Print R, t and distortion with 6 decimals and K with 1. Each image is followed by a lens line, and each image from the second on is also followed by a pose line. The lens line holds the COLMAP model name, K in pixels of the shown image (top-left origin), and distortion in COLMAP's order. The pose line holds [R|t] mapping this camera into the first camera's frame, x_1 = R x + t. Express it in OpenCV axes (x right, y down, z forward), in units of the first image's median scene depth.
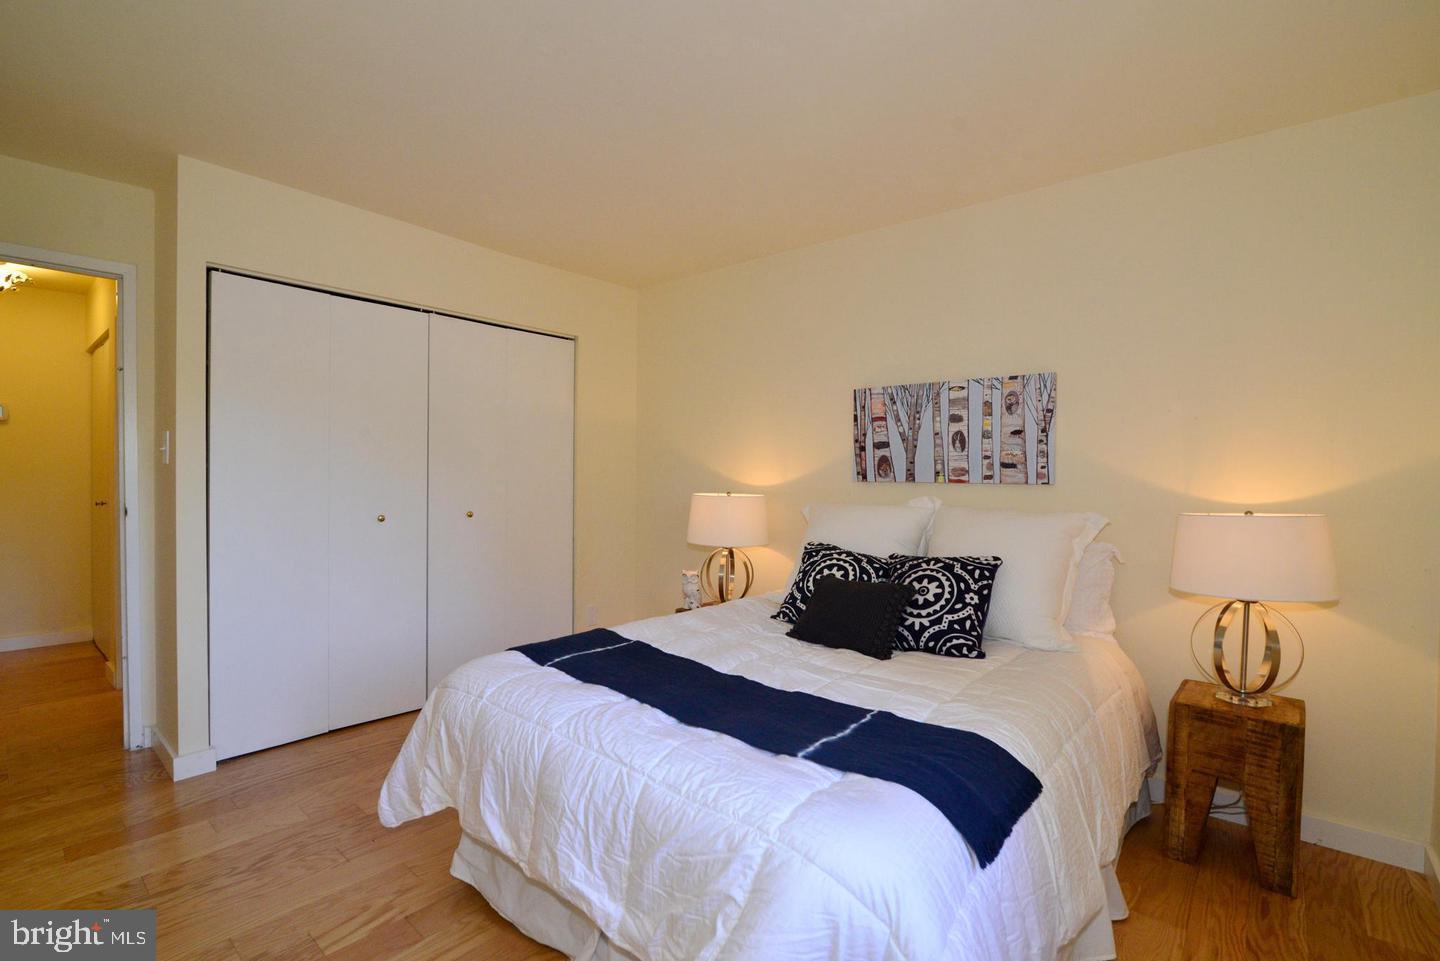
lens RADIAL K [[656.8, 0, 716.8], [0, 656.8, 484.0], [0, 0, 1]] dist [-0.018358, 0.000459]
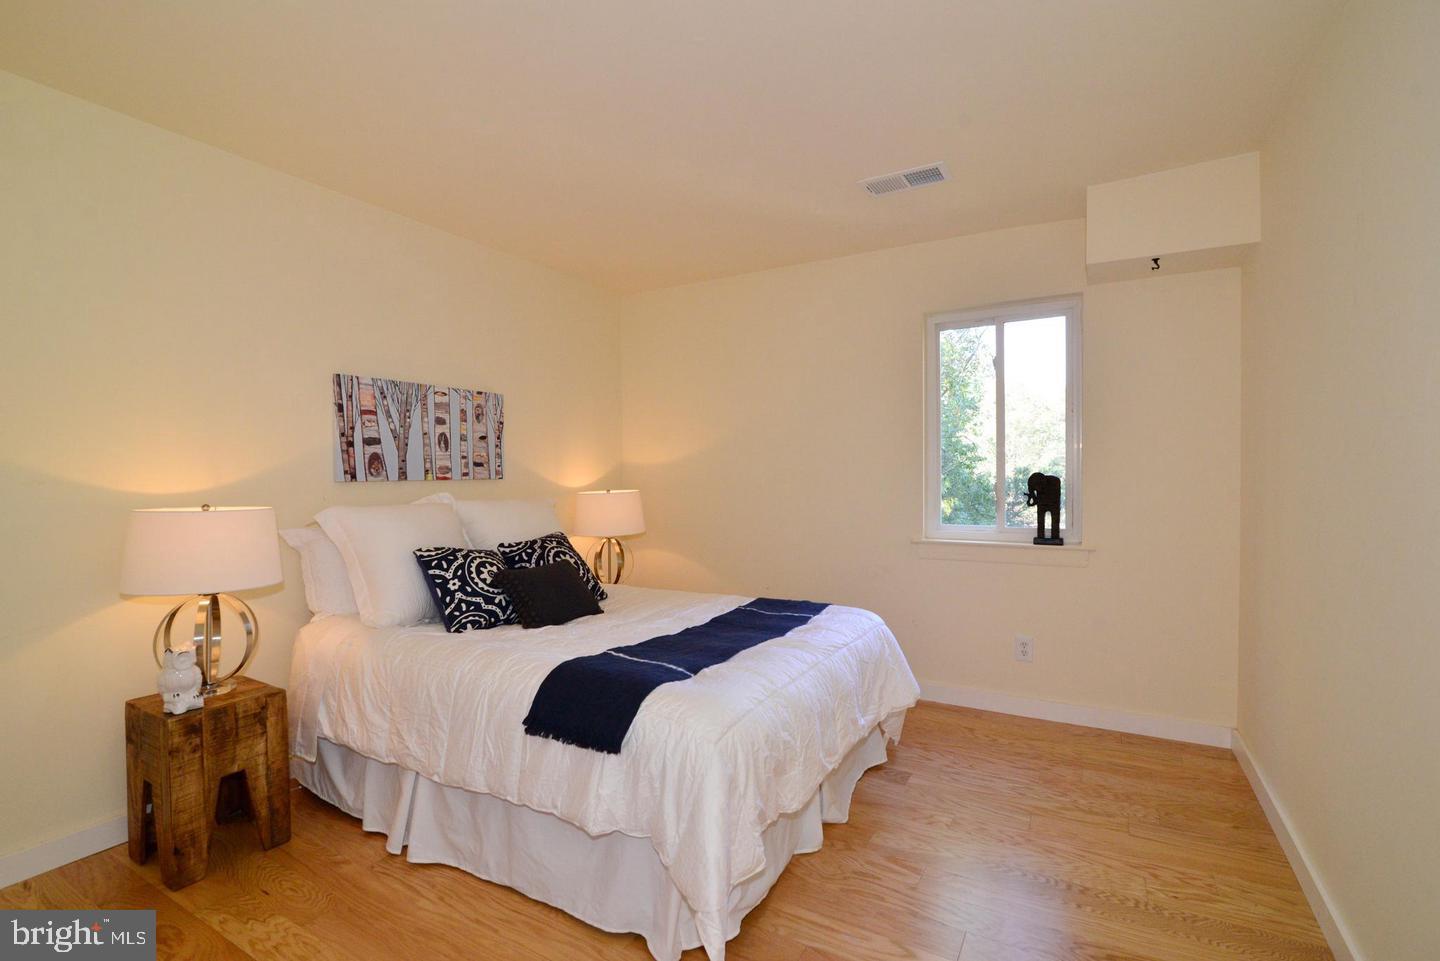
lens RADIAL K [[656.8, 0, 716.8], [0, 656.8, 484.0], [0, 0, 1]] dist [-0.018358, 0.000459]
pose [[-0.182259, -0.026342, 0.982898, -0.780640], [0.018586, 0.999370, 0.030230, -0.019207], [-0.983075, 0.023778, -0.181655, 0.734464]]
